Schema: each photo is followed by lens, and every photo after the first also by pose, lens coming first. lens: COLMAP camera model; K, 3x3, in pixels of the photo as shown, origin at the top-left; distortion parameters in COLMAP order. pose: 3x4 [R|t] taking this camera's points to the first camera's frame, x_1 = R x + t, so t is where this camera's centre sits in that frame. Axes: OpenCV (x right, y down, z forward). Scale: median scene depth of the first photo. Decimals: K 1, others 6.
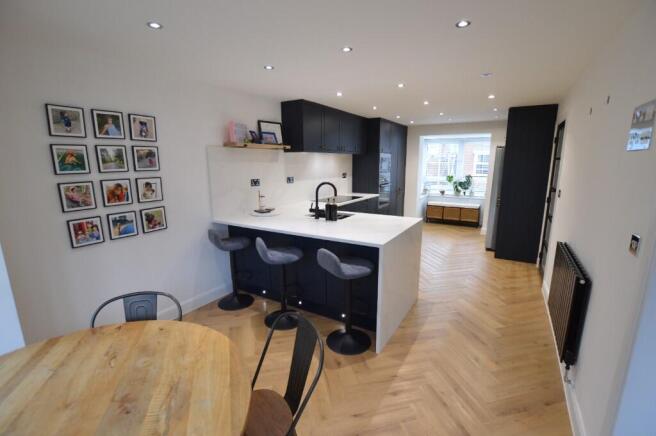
lens RADIAL K [[294.5, 0, 330.0], [0, 294.5, 221.1], [0, 0, 1]] dist [-0.029523, 0.001955]
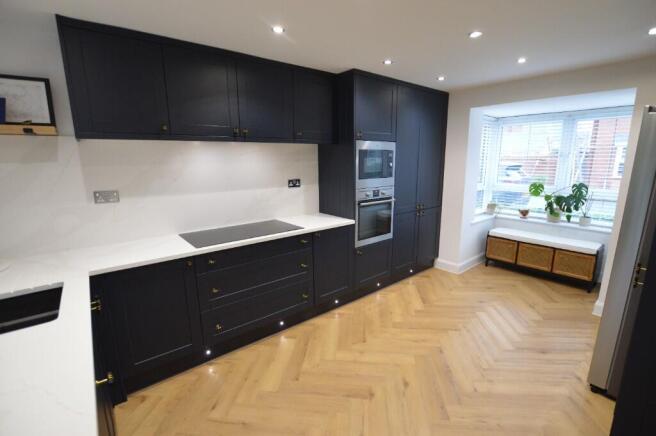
lens RADIAL K [[294.5, 0, 331.1], [0, 294.5, 221.3], [0, 0, 1]] dist [-0.029523, 0.001955]
pose [[0.945423, 0.061927, -0.319906, 0.439576], [-0.058419, 0.998080, 0.020560, -0.146711], [0.320565, -0.000749, 0.947226, 0.738865]]
